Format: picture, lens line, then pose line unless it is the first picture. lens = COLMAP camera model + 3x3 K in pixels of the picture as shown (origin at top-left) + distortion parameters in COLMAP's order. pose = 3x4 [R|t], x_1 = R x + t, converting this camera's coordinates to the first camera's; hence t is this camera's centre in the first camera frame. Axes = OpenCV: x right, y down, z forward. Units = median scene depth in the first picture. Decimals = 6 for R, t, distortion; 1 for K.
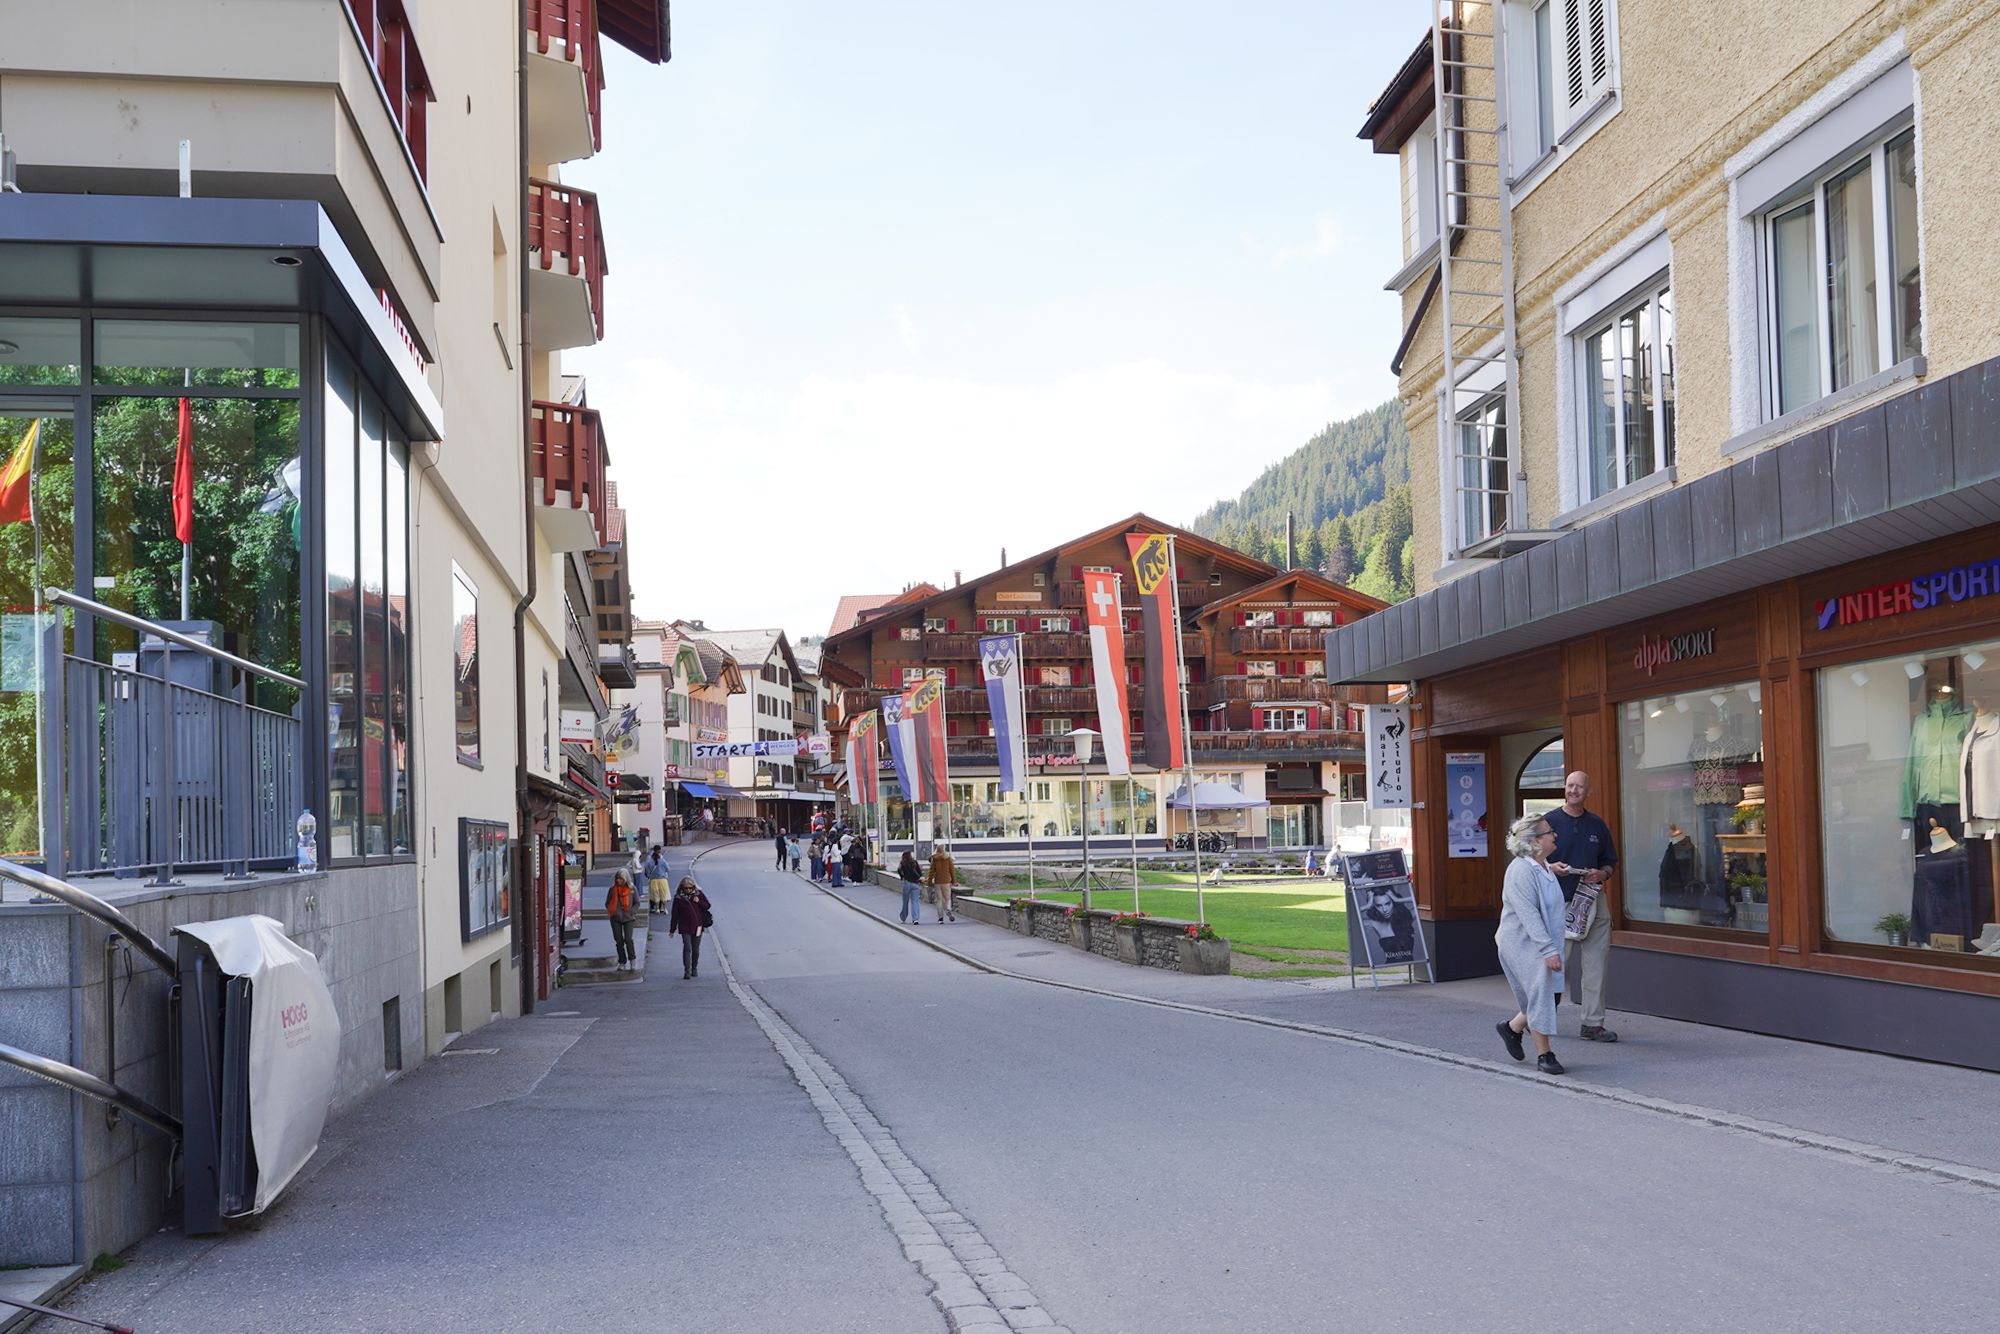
lens RADIAL K [[1770.7, 0, 972.0], [0, 1770.7, 791.5], [0, 0, 1]] dist [-0.036637, 0.027672]
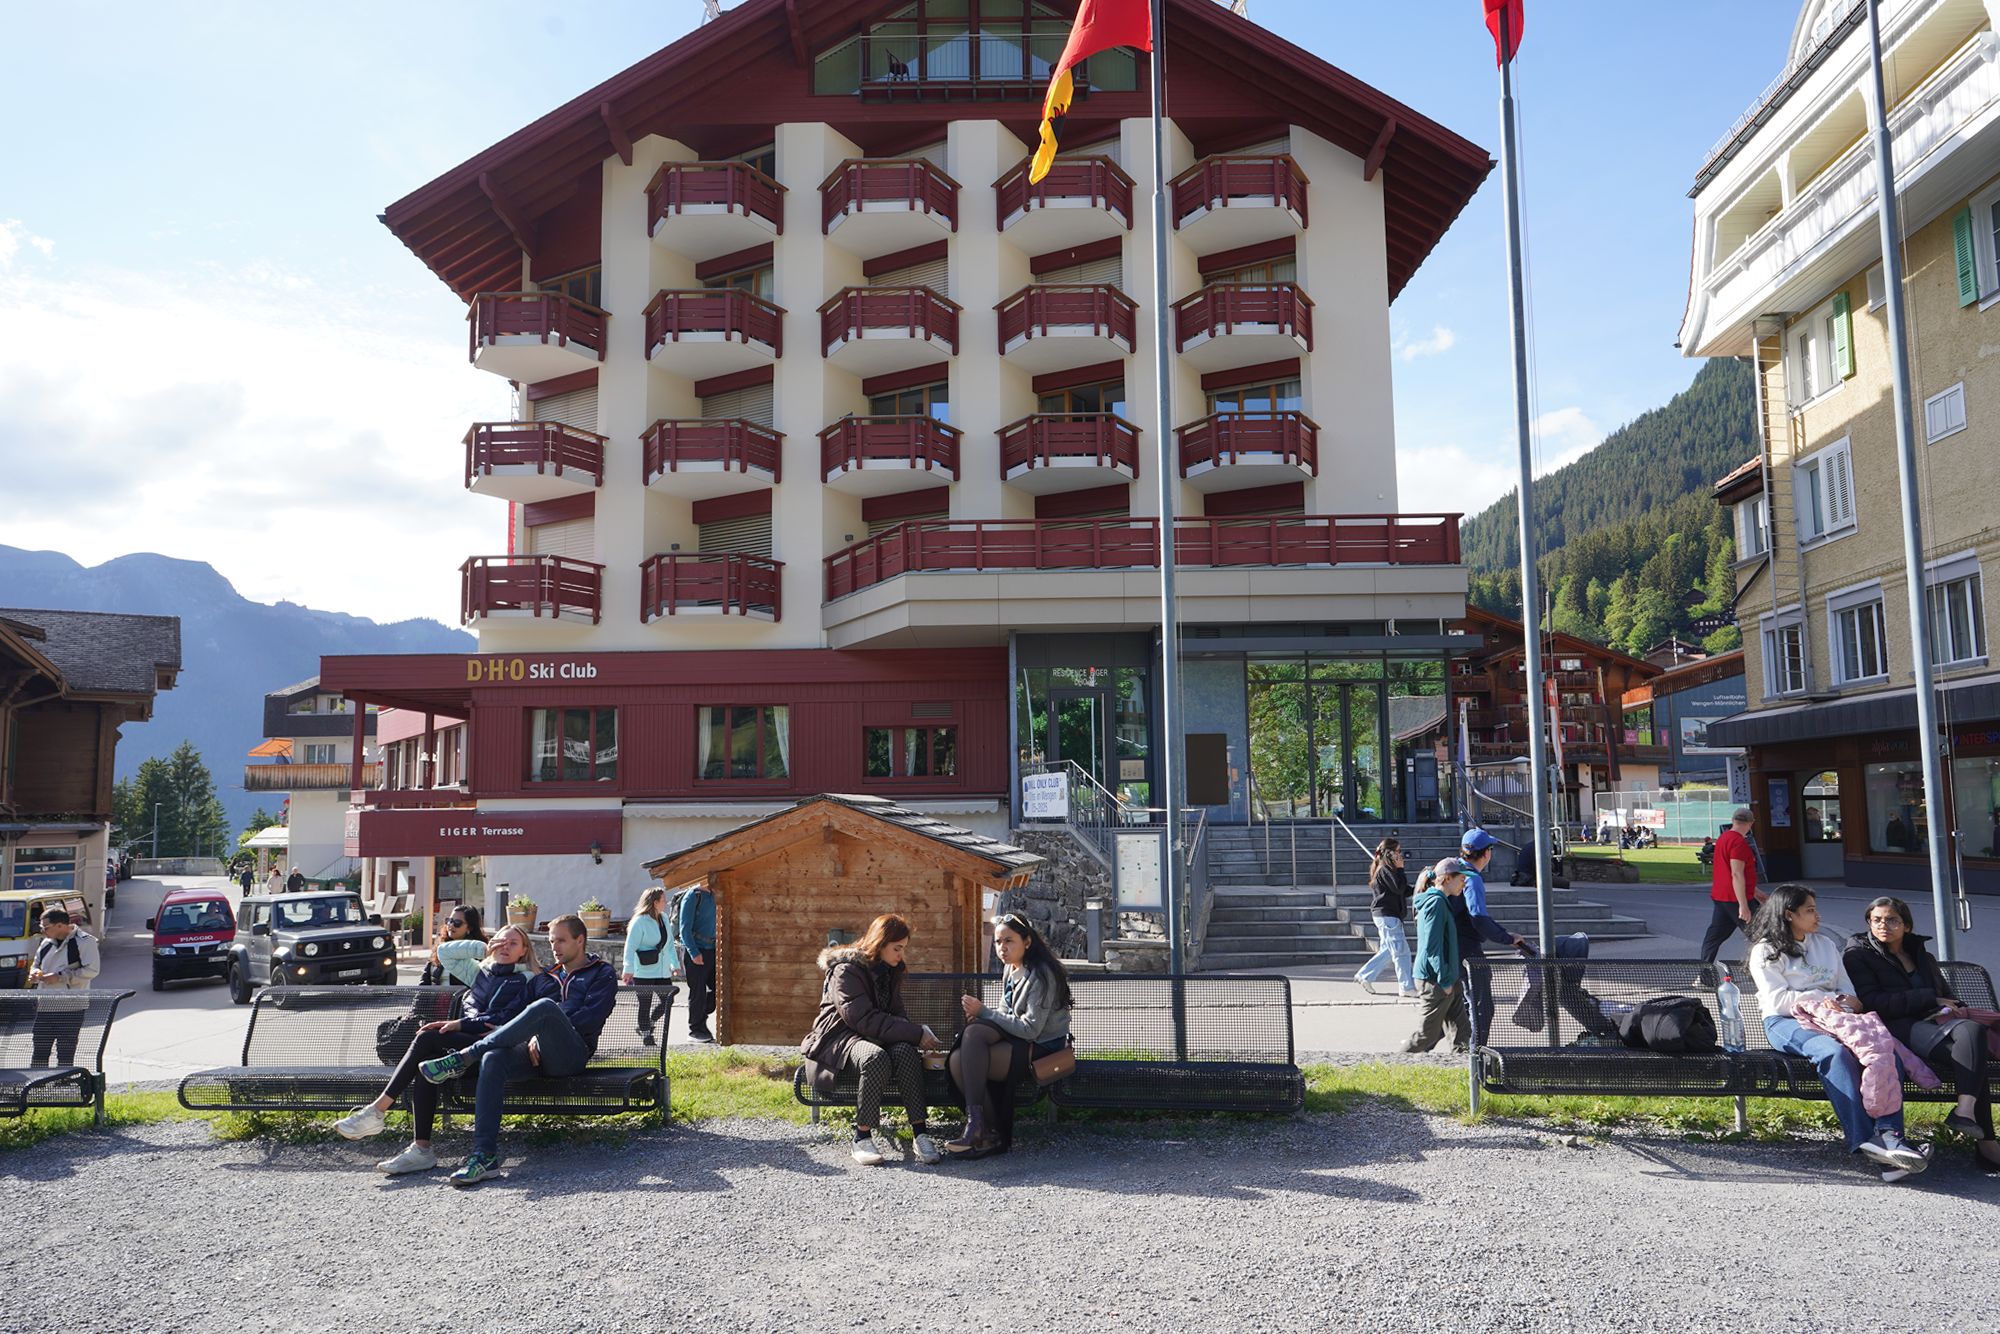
lens RADIAL K [[1352.1, 0, 996.1], [0, 1352.1, 662.5], [0, 0, 1]] dist [-0.009436, 0.013251]
pose [[0.985173, -0.006307, -0.171446, -0.395657], [-0.008083, 0.996508, -0.083107, -0.018912], [0.171371, 0.083260, 0.981682, -0.843060]]
